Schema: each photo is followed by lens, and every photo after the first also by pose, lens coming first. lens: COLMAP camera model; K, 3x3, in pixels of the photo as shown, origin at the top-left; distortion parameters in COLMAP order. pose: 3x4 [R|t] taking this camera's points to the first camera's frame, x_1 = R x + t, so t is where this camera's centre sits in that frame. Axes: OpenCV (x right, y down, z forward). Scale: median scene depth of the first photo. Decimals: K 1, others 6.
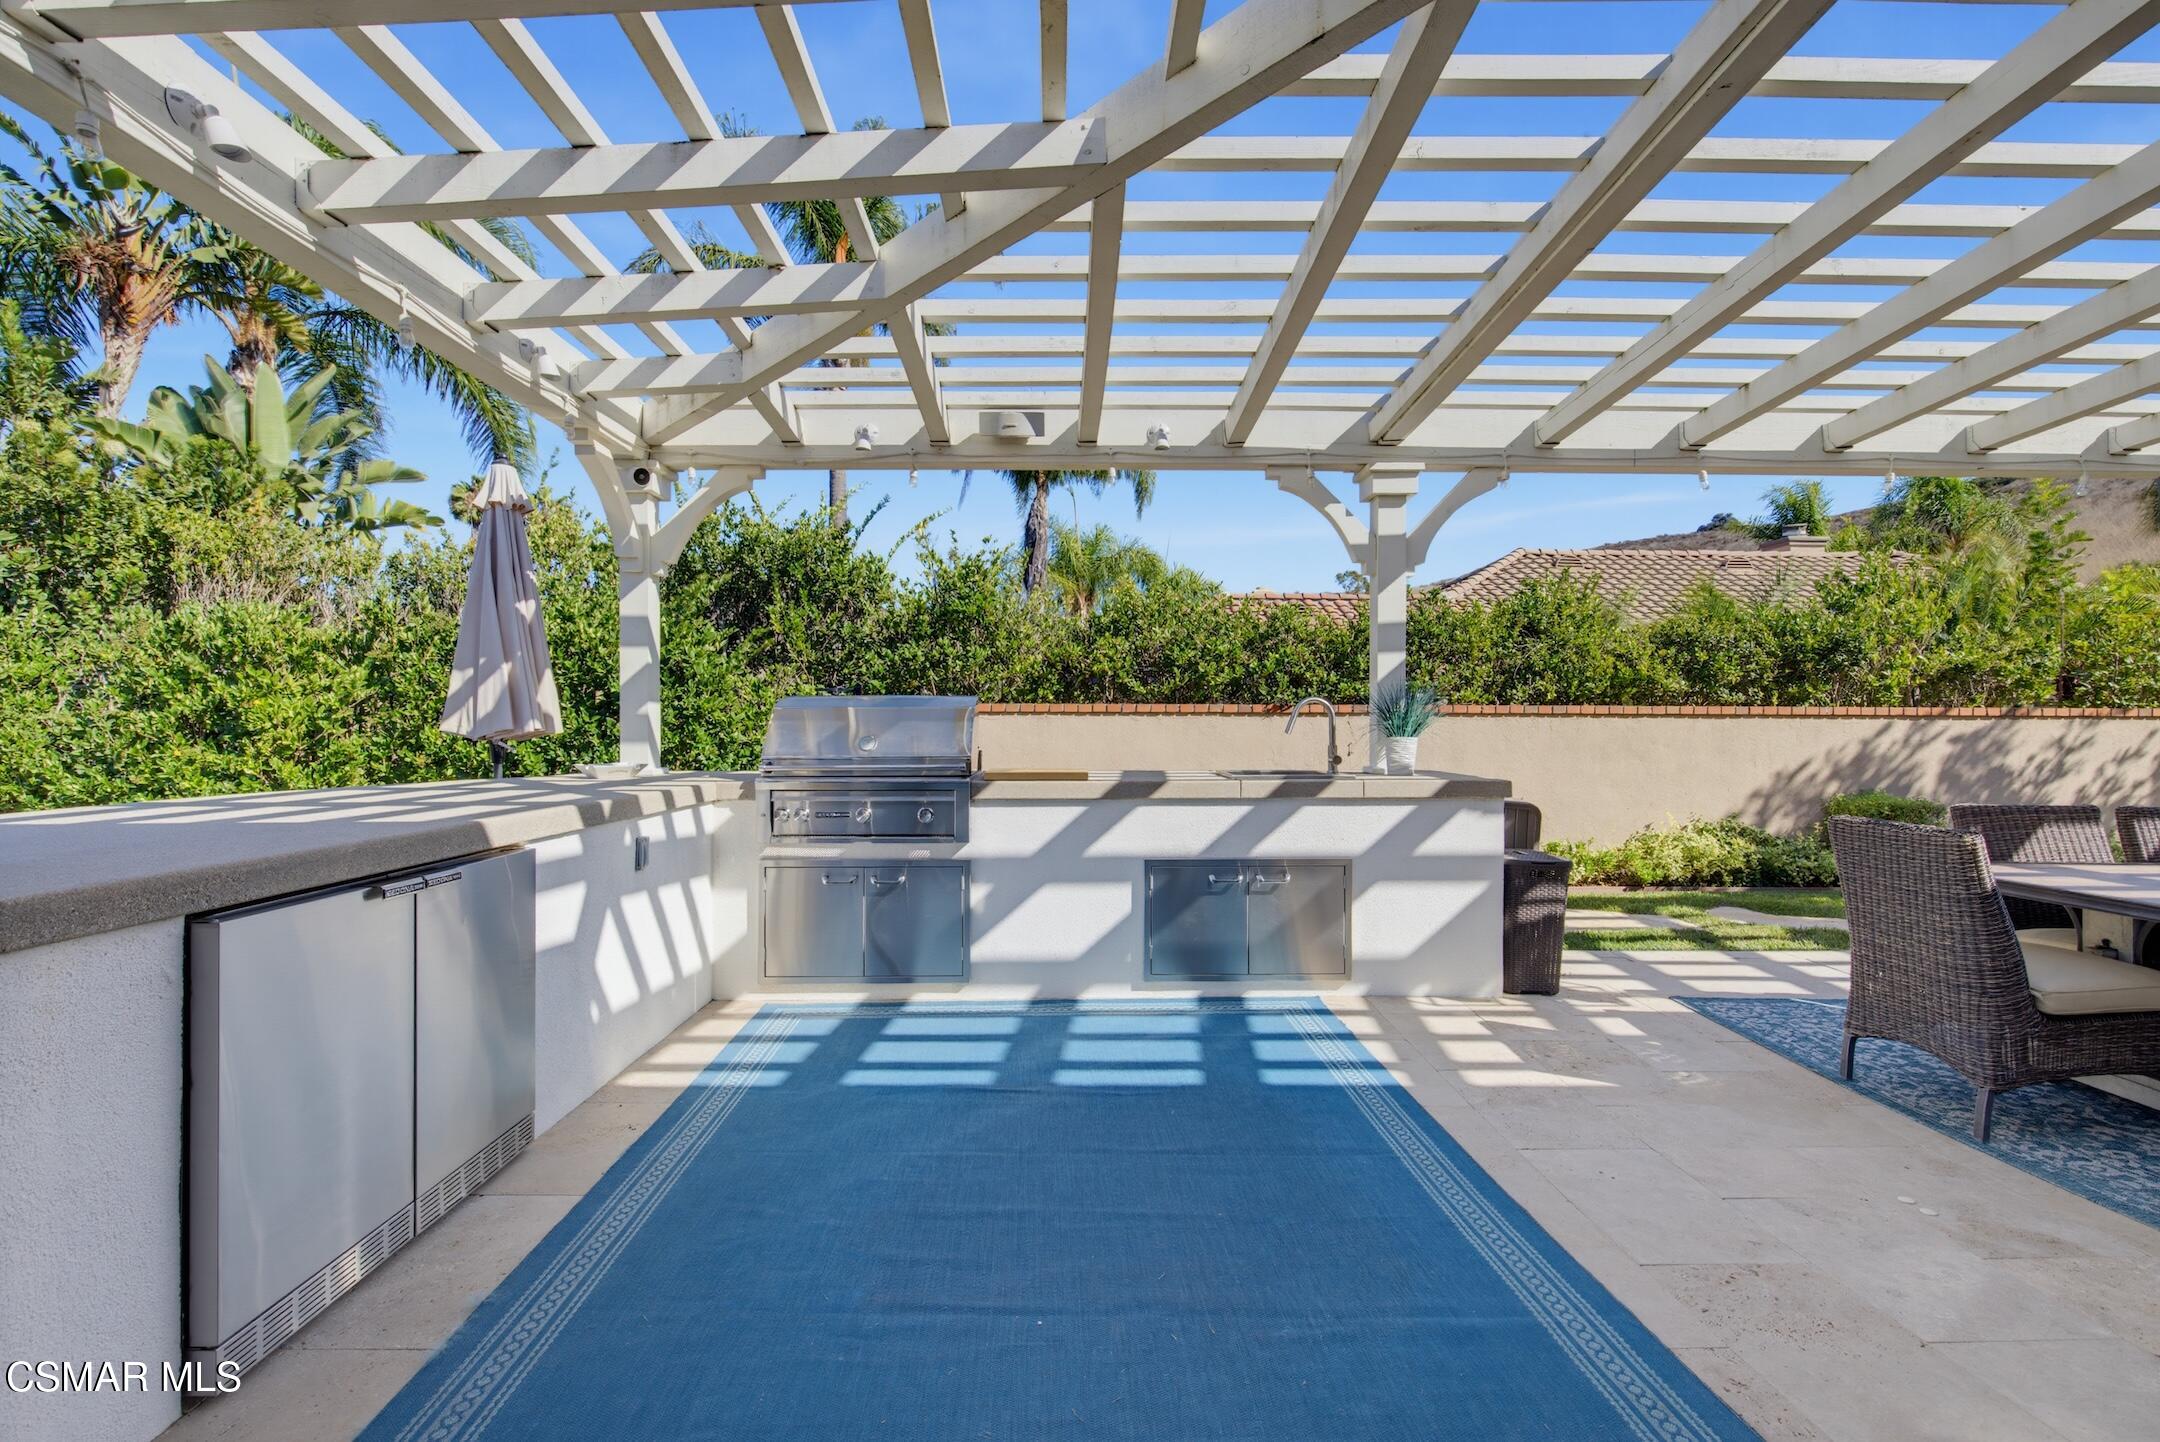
lens RADIAL K [[985.2, 0, 1087.9], [0, 985.2, 725.1], [0, 0, 1]] dist [0.003499, 0.000938]
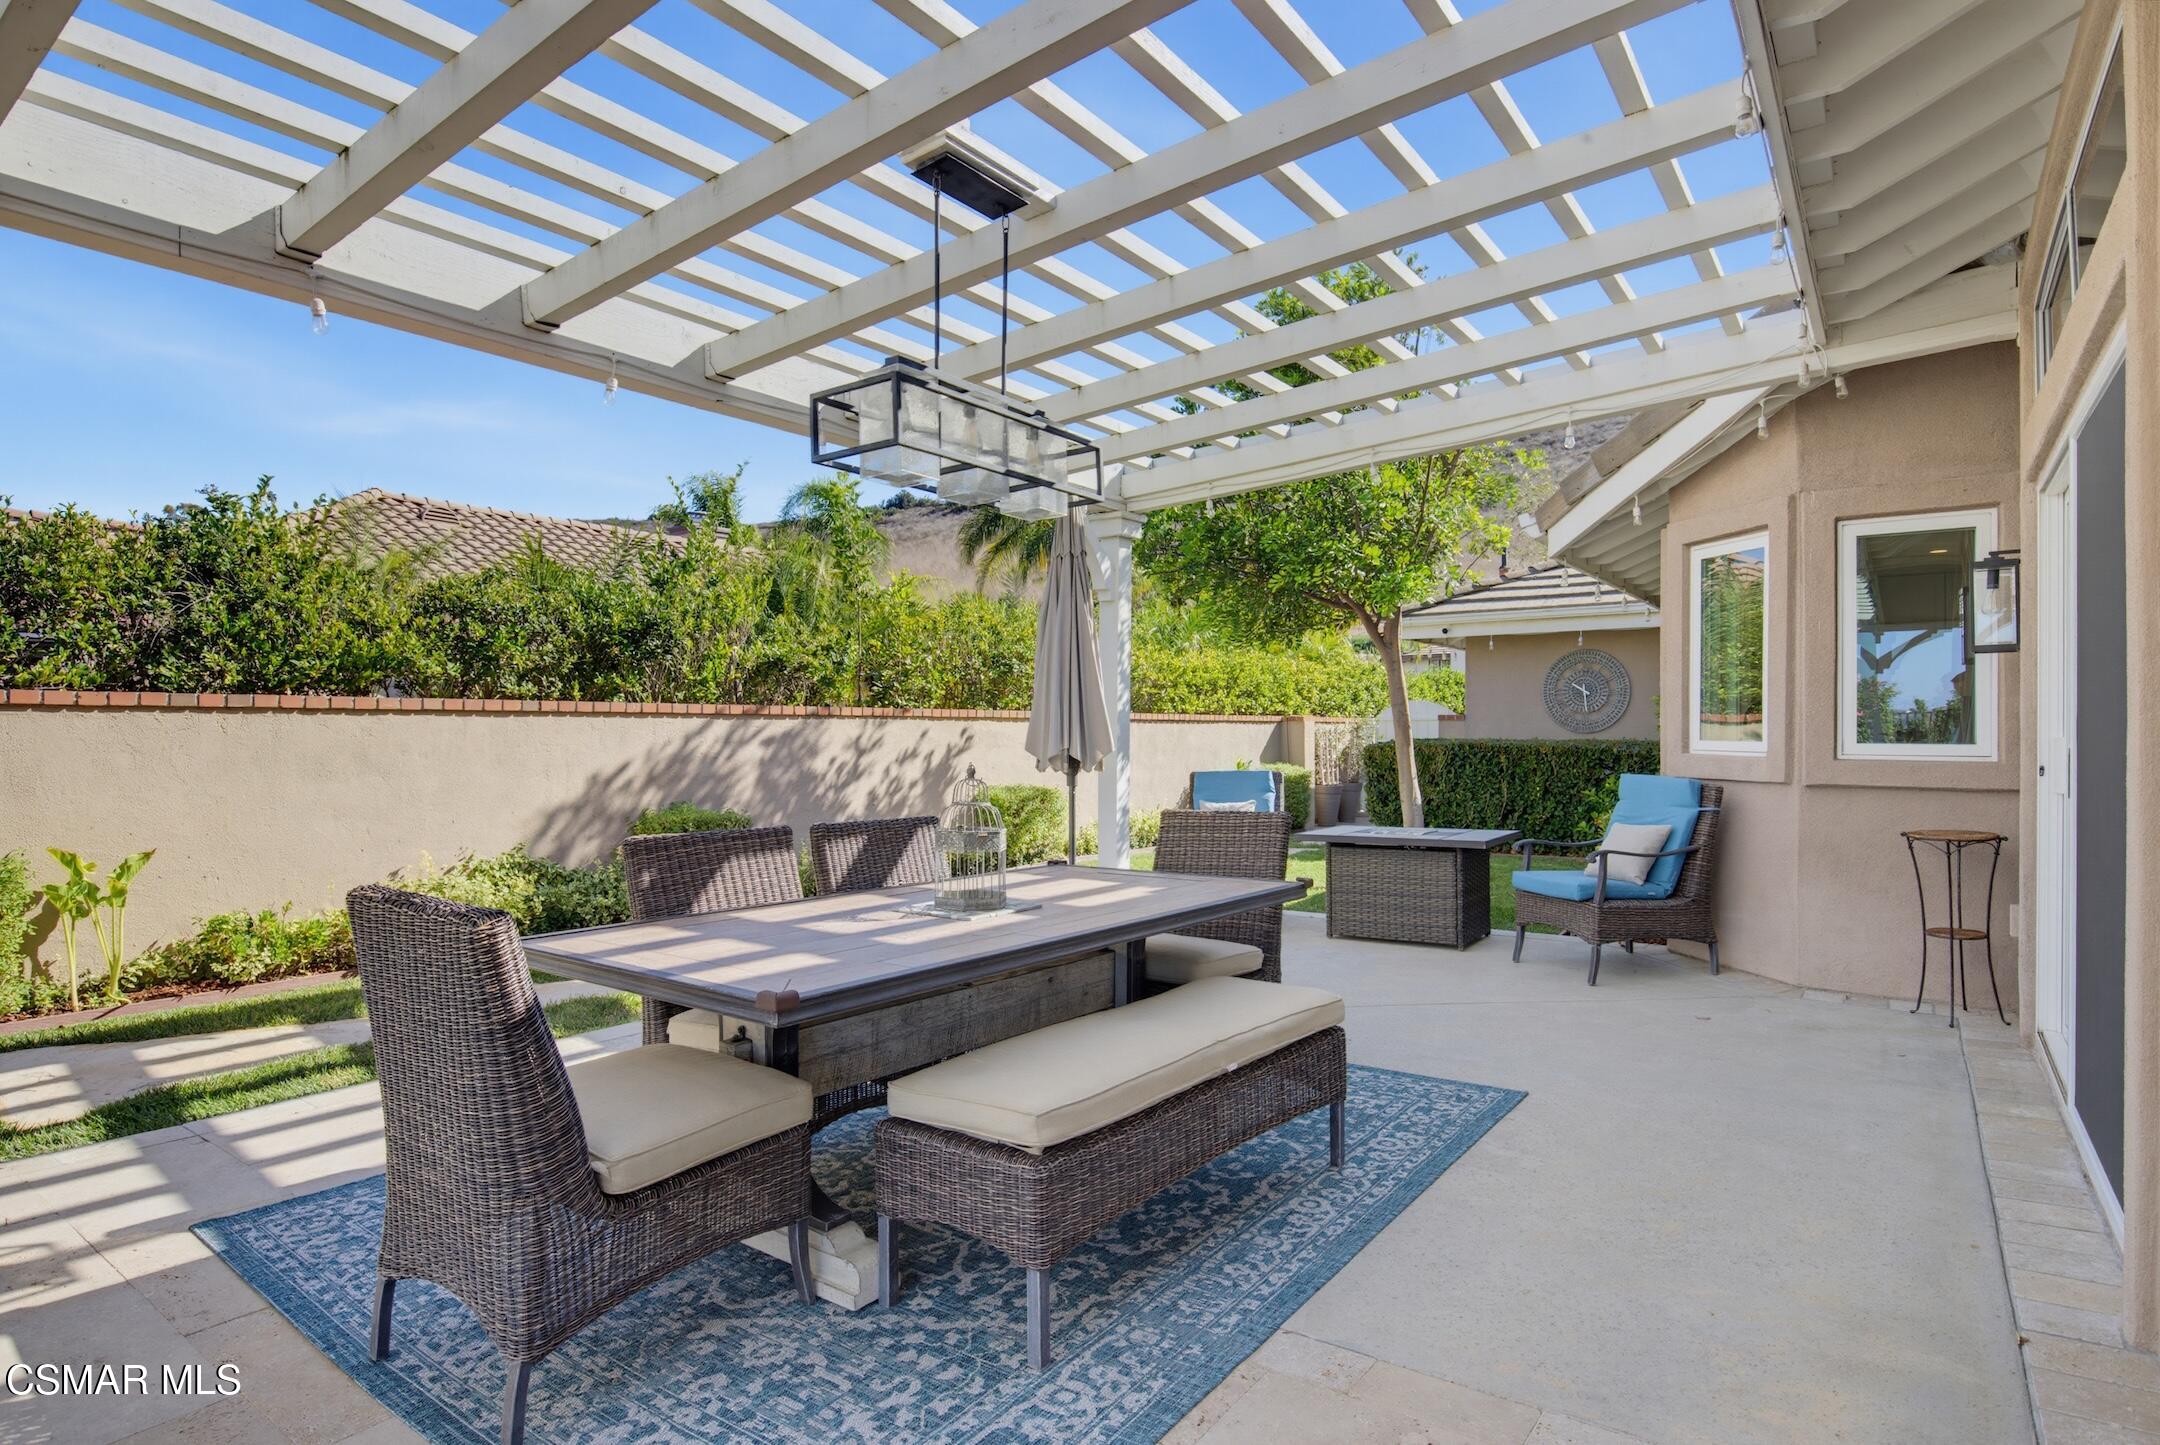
lens RADIAL K [[1158.8, 0, 1075.2], [0, 1158.8, 715.1], [0, 0, 1]] dist [0.003649, 0.001183]
pose [[0.619779, 0.006879, 0.784746, 0.226043], [0.000872, 0.999955, -0.009454, 0.000893], [-0.784776, 0.006543, 0.619745, 0.129120]]
